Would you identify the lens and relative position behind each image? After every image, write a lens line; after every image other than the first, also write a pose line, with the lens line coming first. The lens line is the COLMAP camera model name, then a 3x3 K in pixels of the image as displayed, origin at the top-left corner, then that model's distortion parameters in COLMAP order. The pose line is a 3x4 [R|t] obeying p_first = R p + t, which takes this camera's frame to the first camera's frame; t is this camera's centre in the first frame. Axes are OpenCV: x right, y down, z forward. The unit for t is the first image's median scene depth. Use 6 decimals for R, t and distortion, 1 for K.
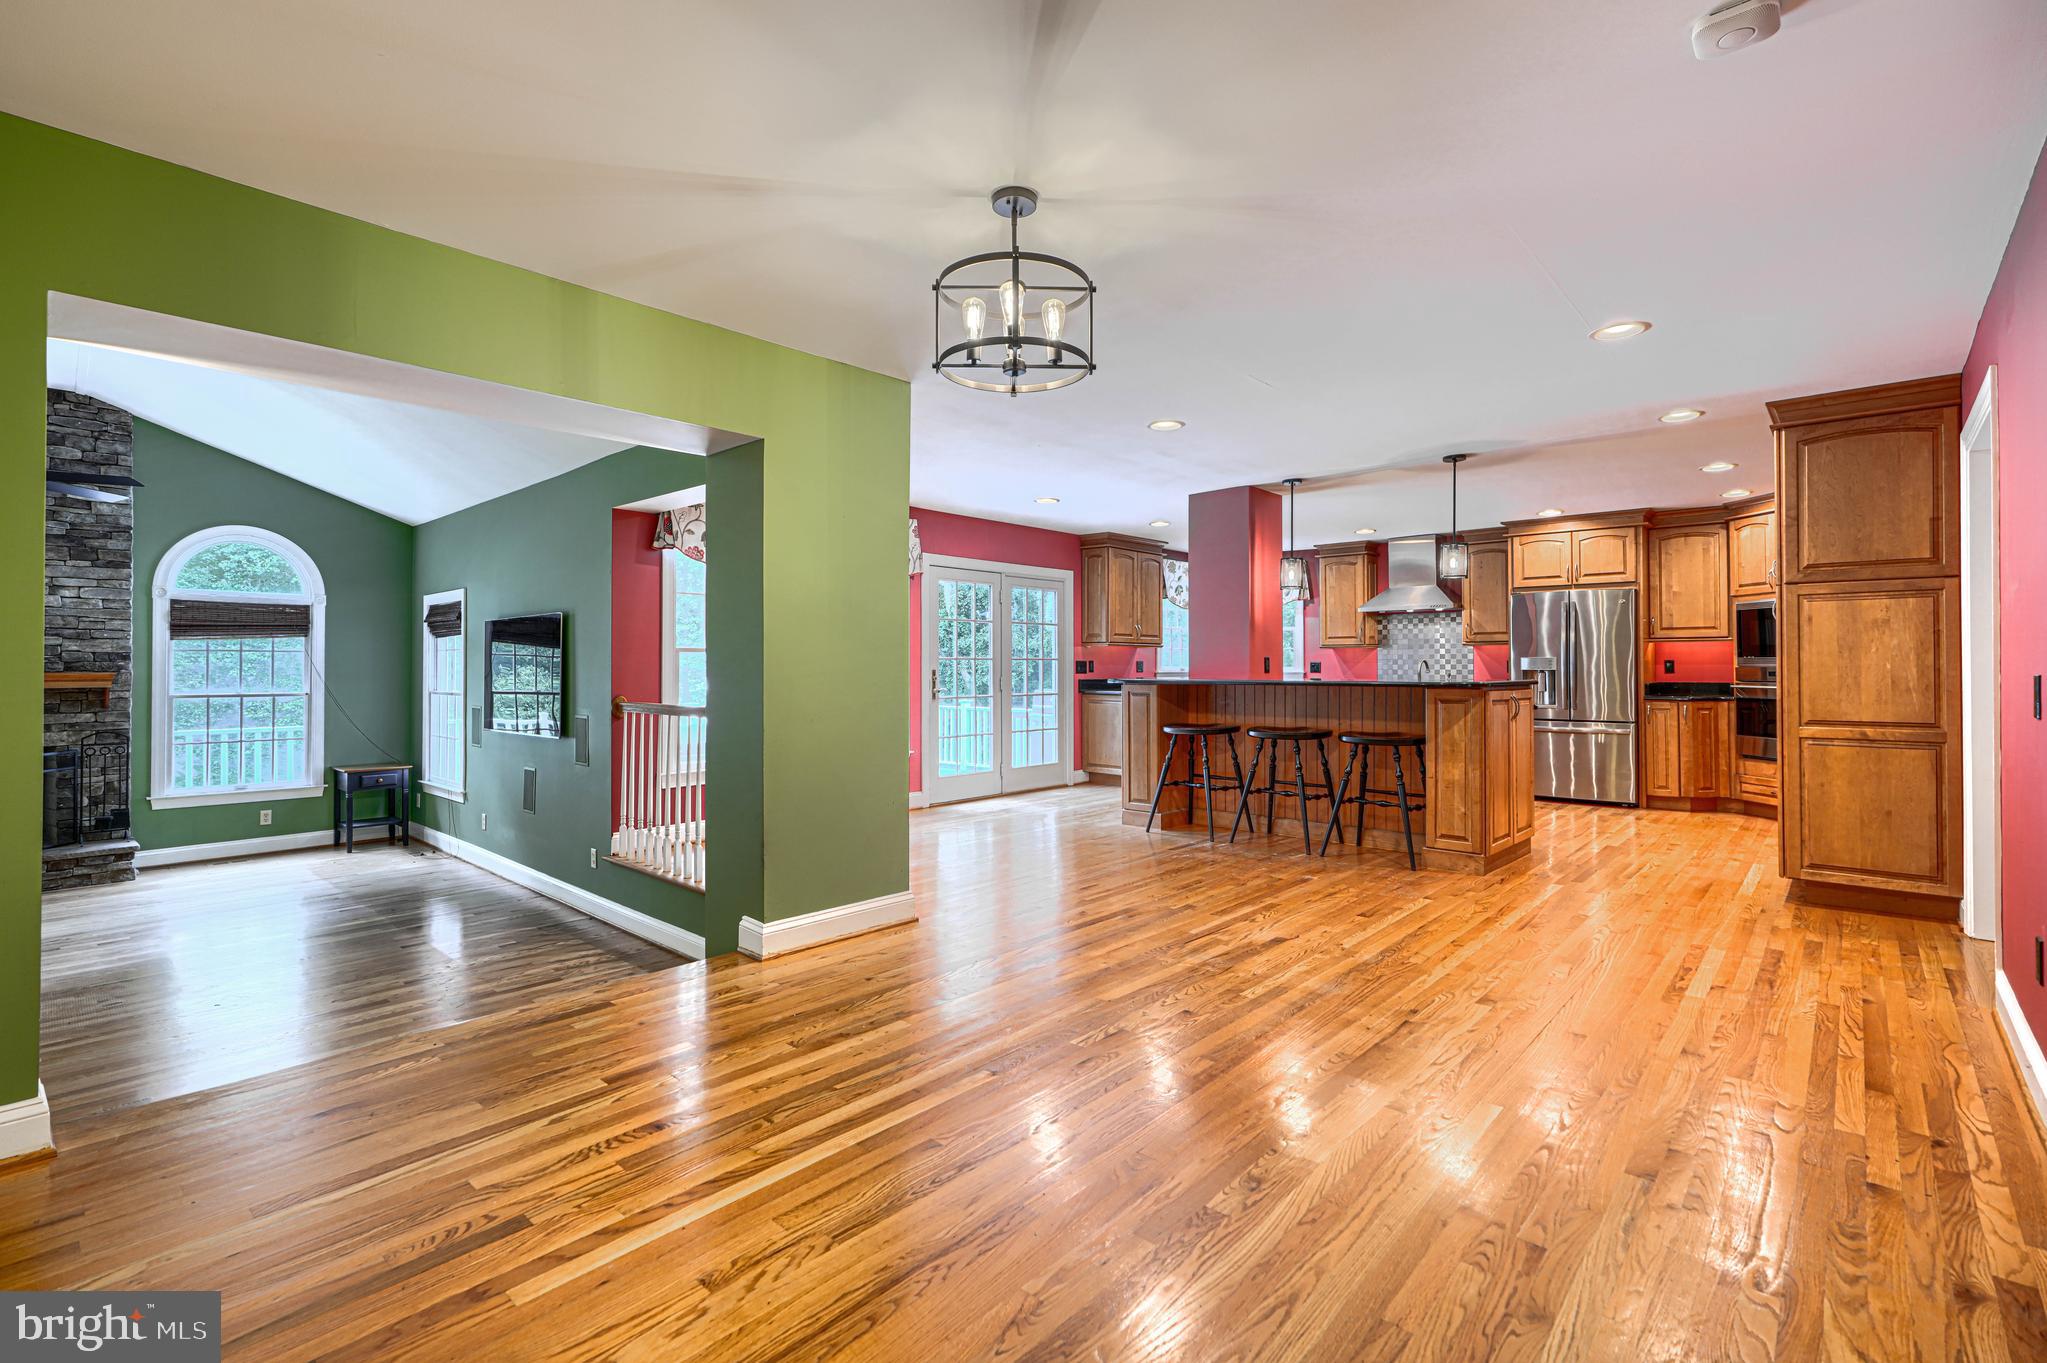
lens RADIAL K [[926.6, 0, 1023.4], [0, 926.6, 660.0], [0, 0, 1]] dist [-0.001149, 0.000179]
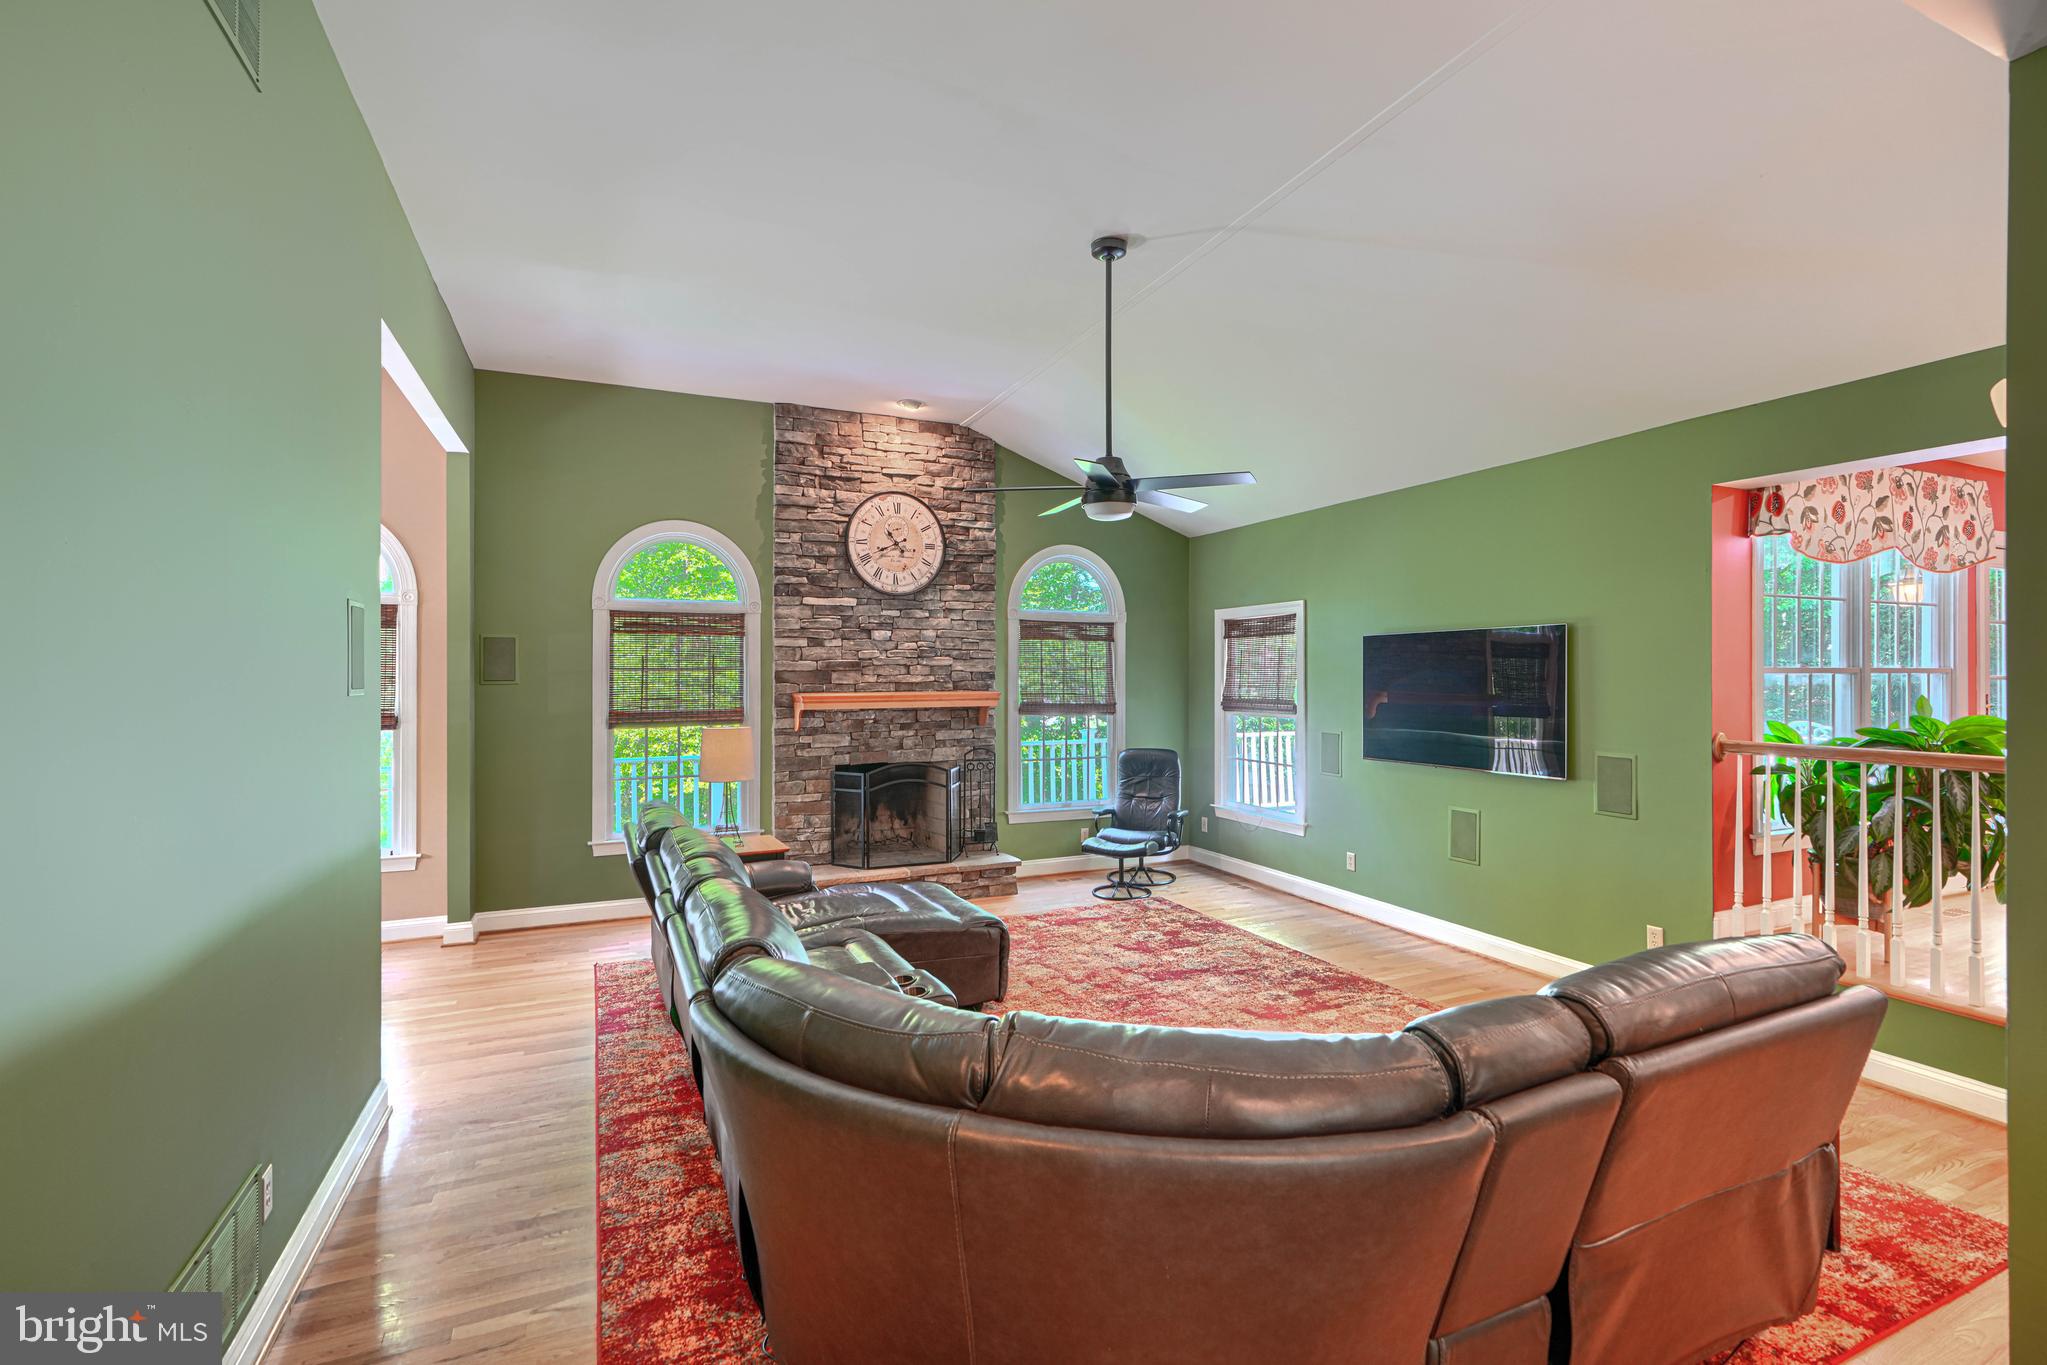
lens RADIAL K [[933.6, 0, 1015.9], [0, 933.6, 664.1], [0, 0, 1]] dist [0.000055, 0.000091]
pose [[0.911232, -0.005461, -0.411857, -0.627403], [0.004964, 0.999985, -0.002276, -0.017570], [0.411863, 0.000030, 0.911246, 0.063344]]
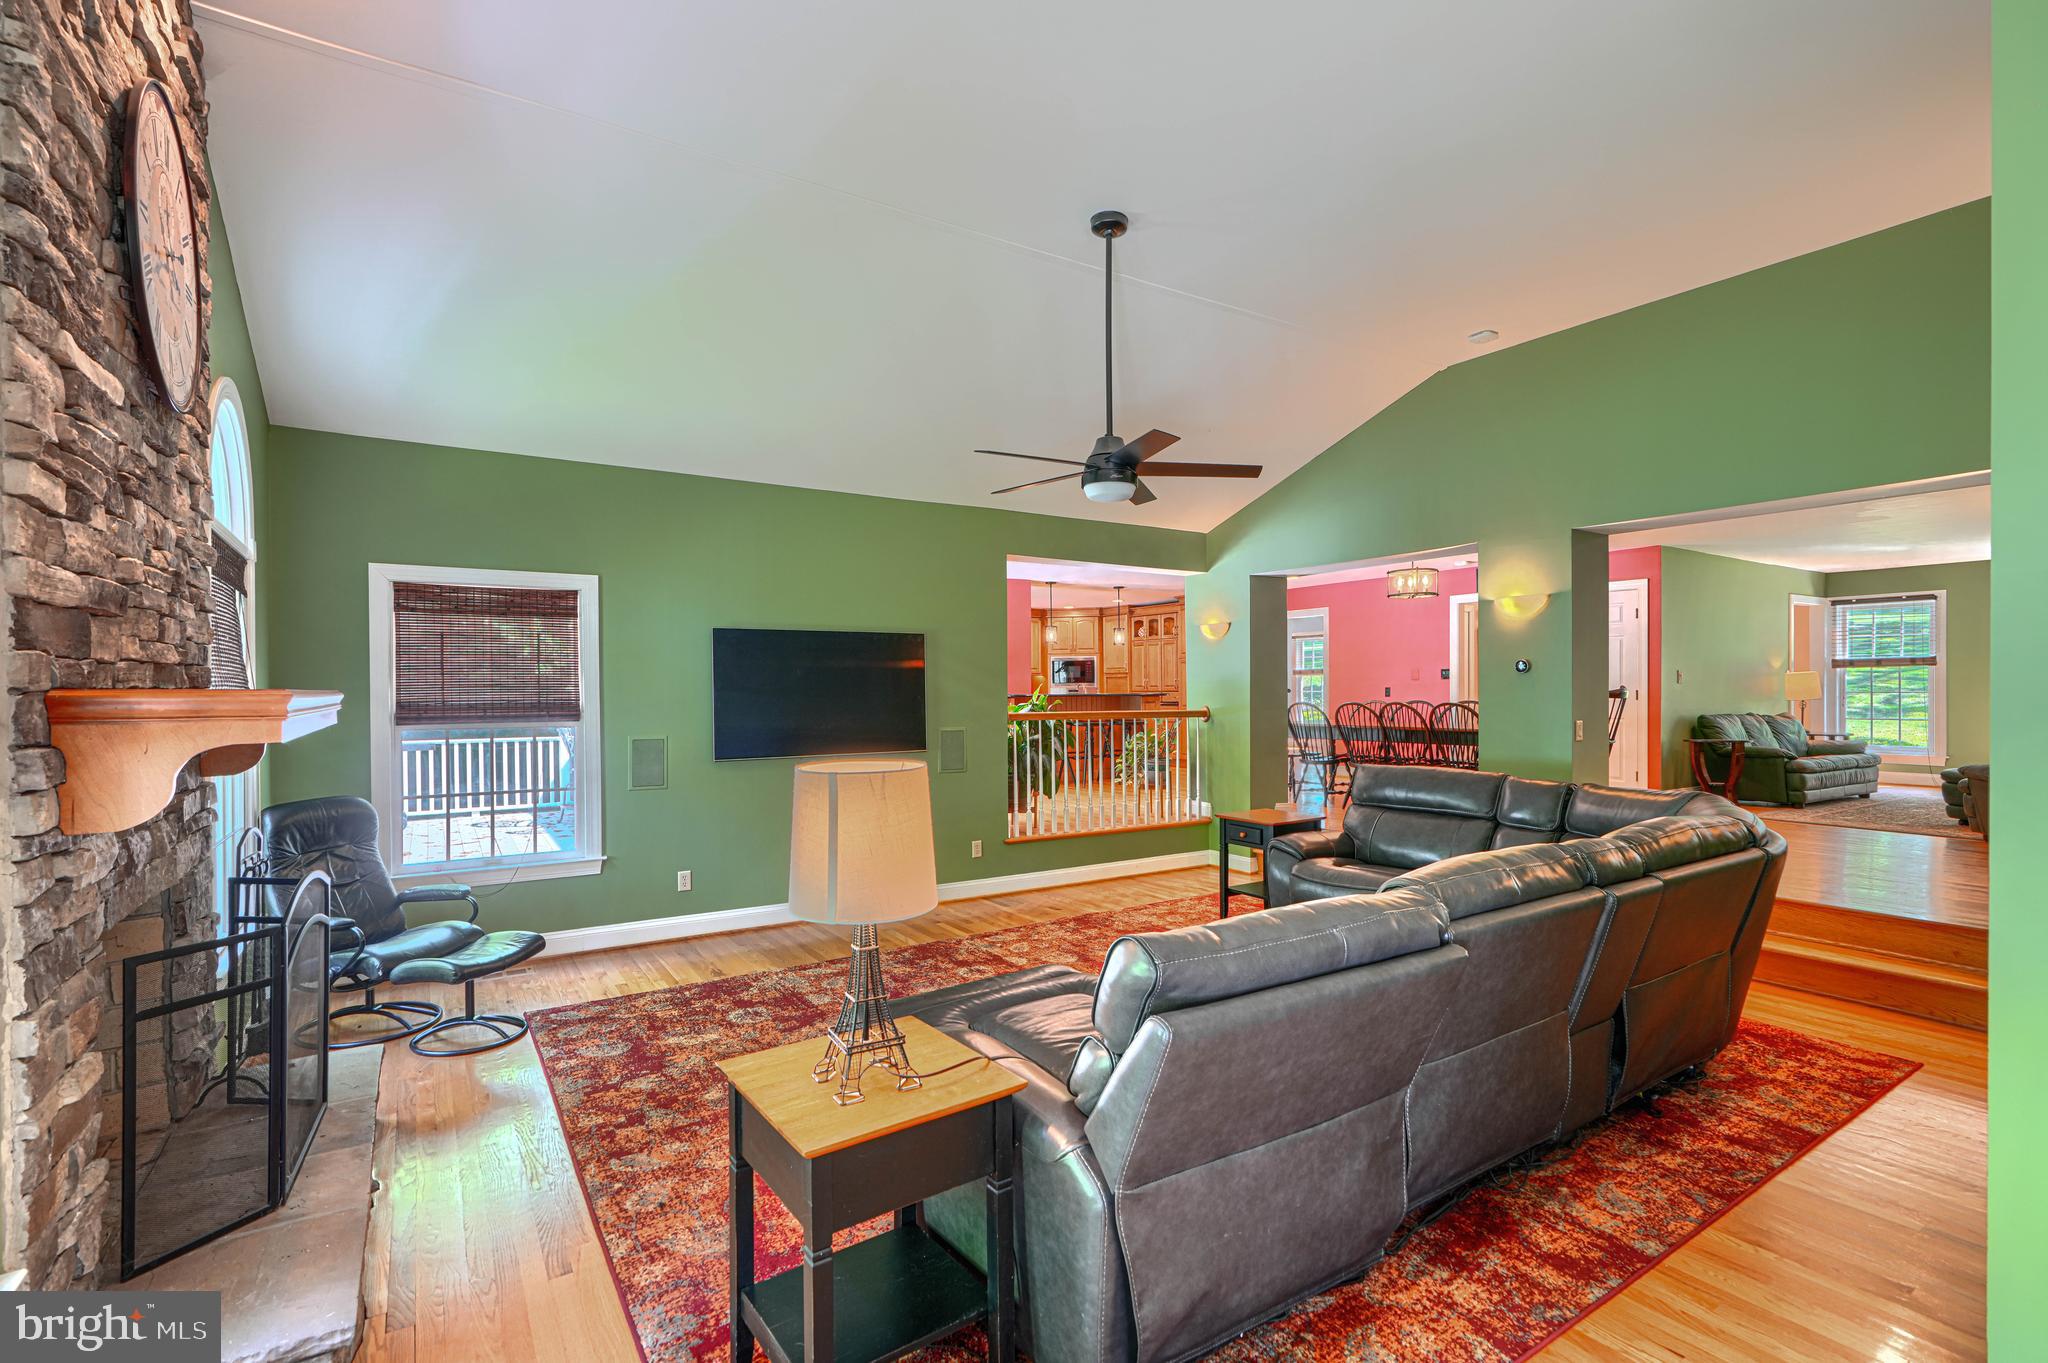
lens RADIAL K [[929.6, 0, 1024.0], [0, 929.6, 681.5], [0, 0, 1]] dist [-0.001002, 0.000384]
pose [[0.263722, 0.012170, 0.964522, -1.579846], [-0.001132, 0.999924, -0.012307, 0.018291], [-0.964598, 0.002154, 0.263715, 0.639637]]
